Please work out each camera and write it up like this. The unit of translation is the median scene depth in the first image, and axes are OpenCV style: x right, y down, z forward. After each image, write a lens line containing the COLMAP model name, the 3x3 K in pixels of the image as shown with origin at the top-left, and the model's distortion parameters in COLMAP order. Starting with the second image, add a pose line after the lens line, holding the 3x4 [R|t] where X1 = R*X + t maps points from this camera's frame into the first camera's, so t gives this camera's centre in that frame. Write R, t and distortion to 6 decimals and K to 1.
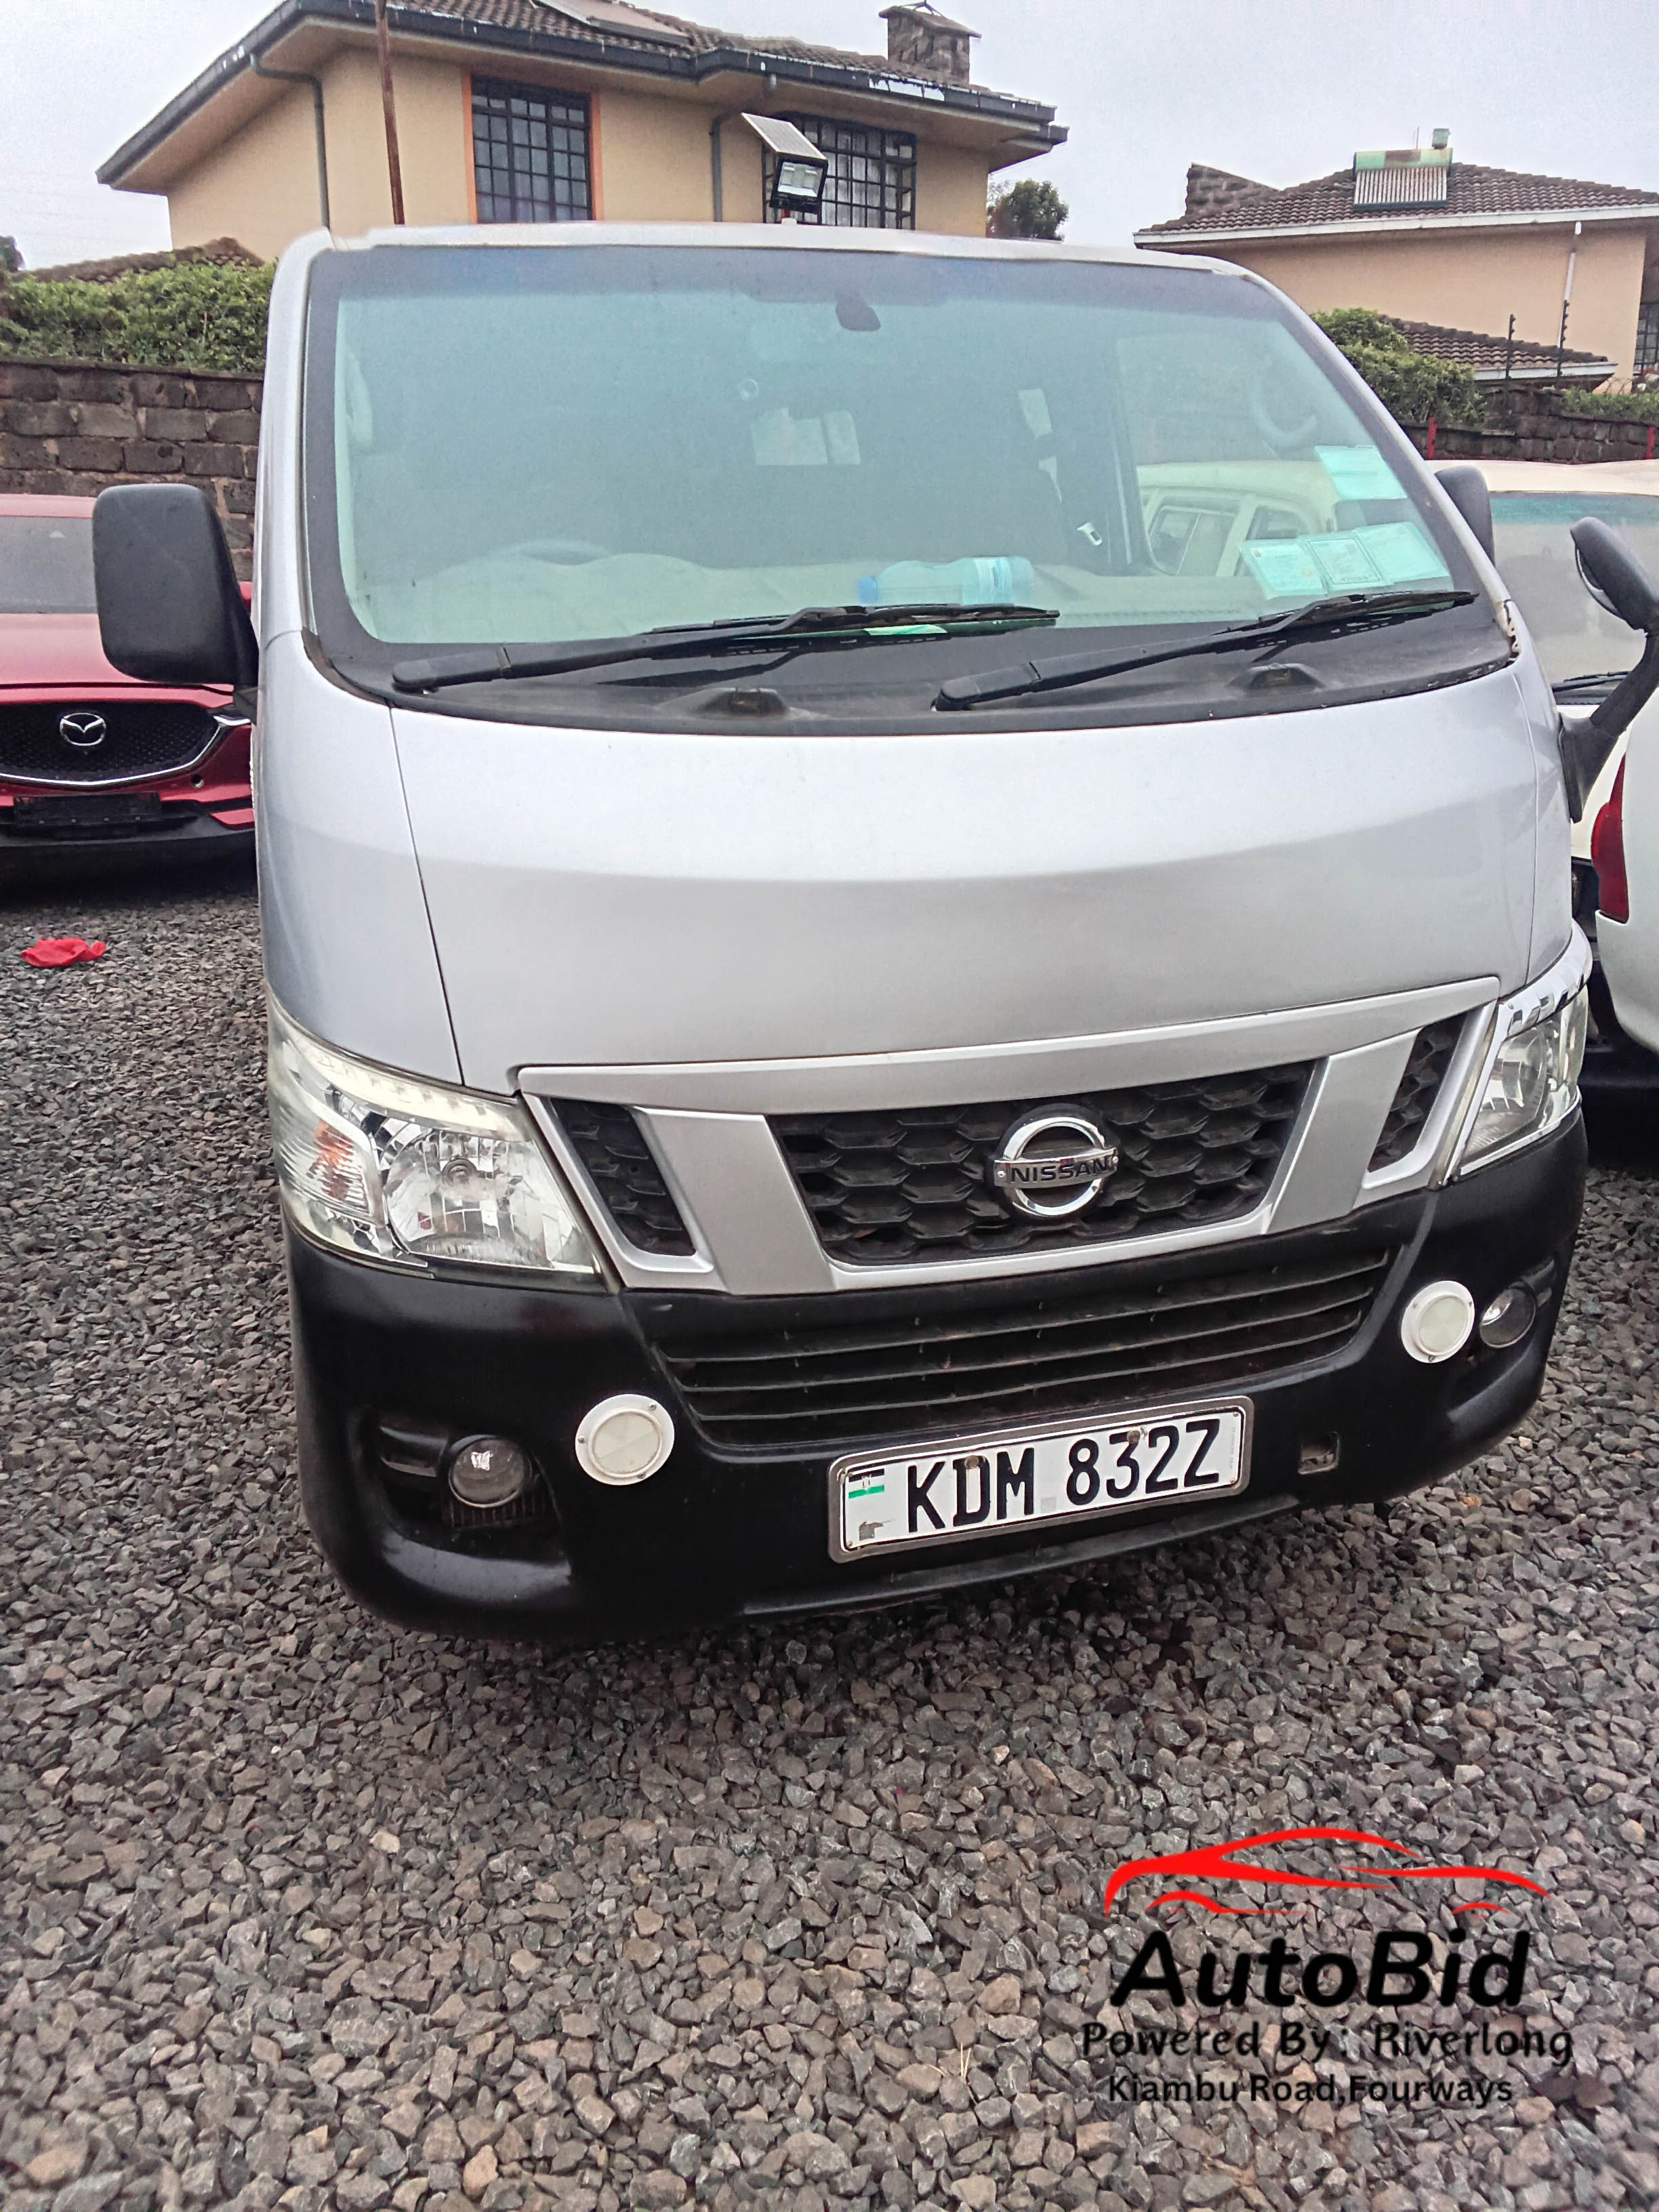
lens RADIAL K [[1749.4, 0, 826.2], [0, 1749.4, 1096.2], [0, 0, 1]] dist [0.036682, -0.019401]
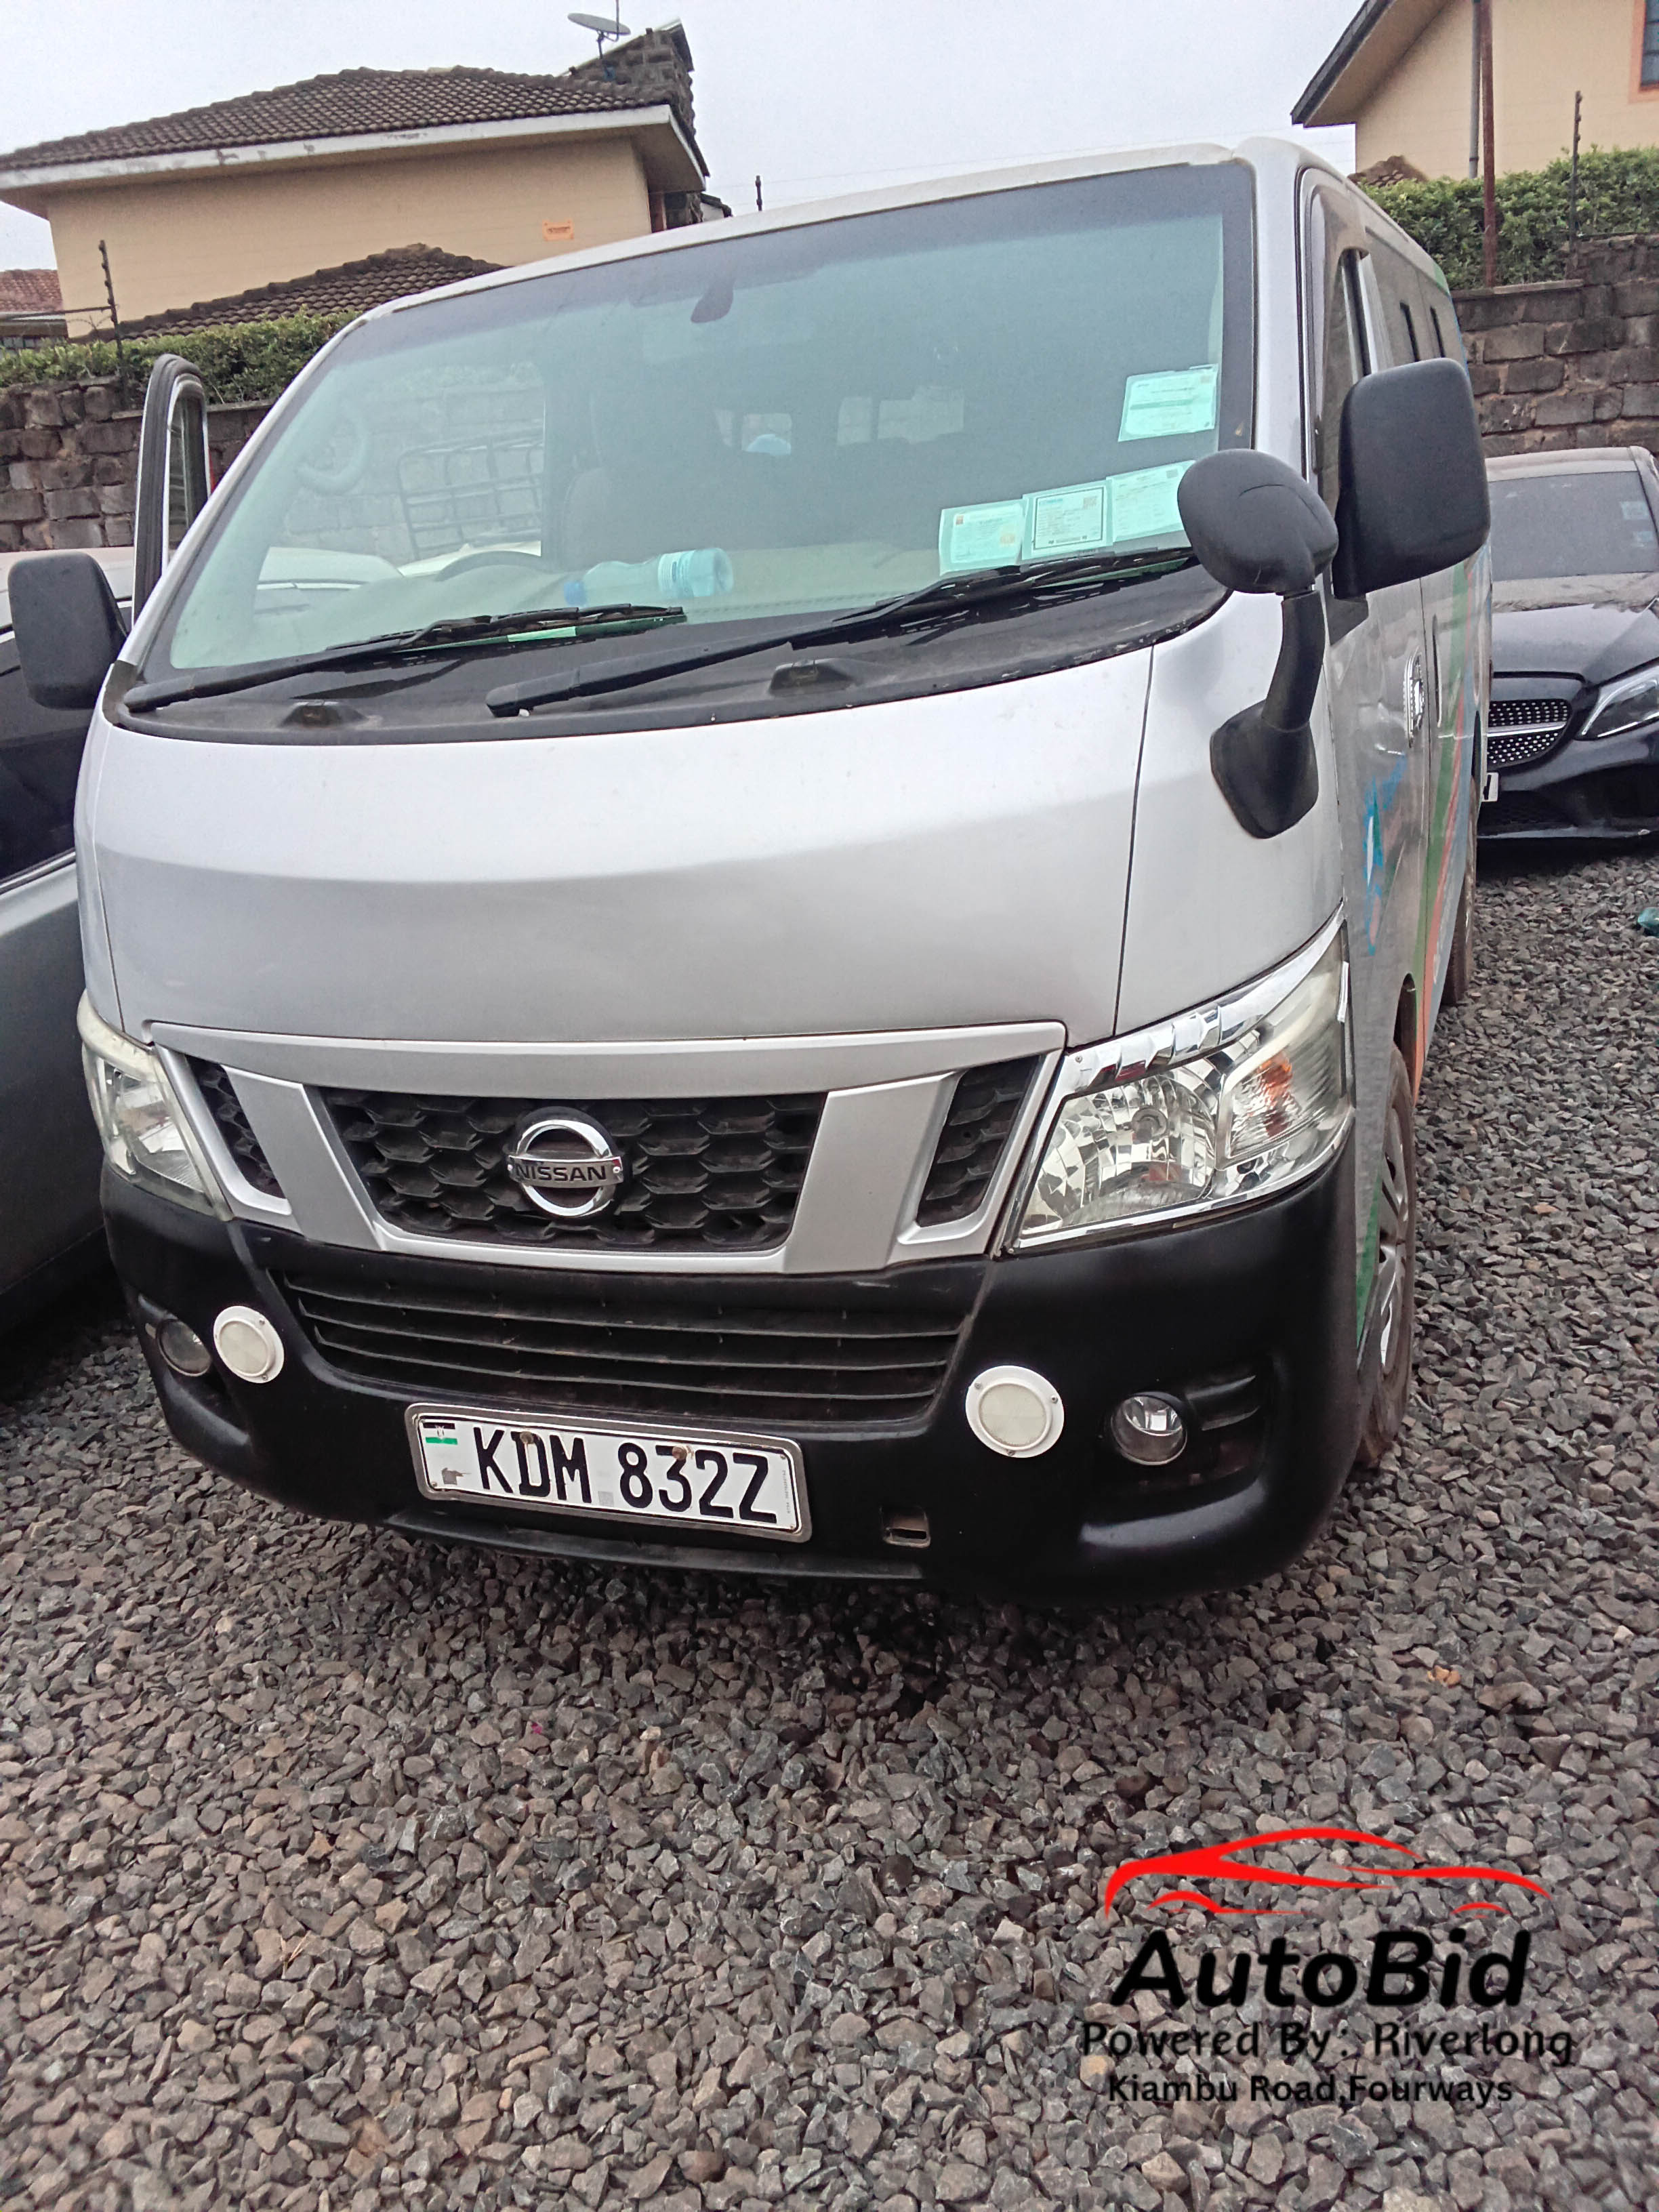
lens RADIAL K [[1749.4, 0, 828.3], [0, 1749.4, 1114.5], [0, 0, 1]] dist [0.036682, -0.019401]
pose [[0.794693, 0.121977, -0.594630, 0.823642], [-0.092953, 0.992502, 0.079367, -0.082701], [0.599853, -0.007800, 0.800073, 0.269885]]
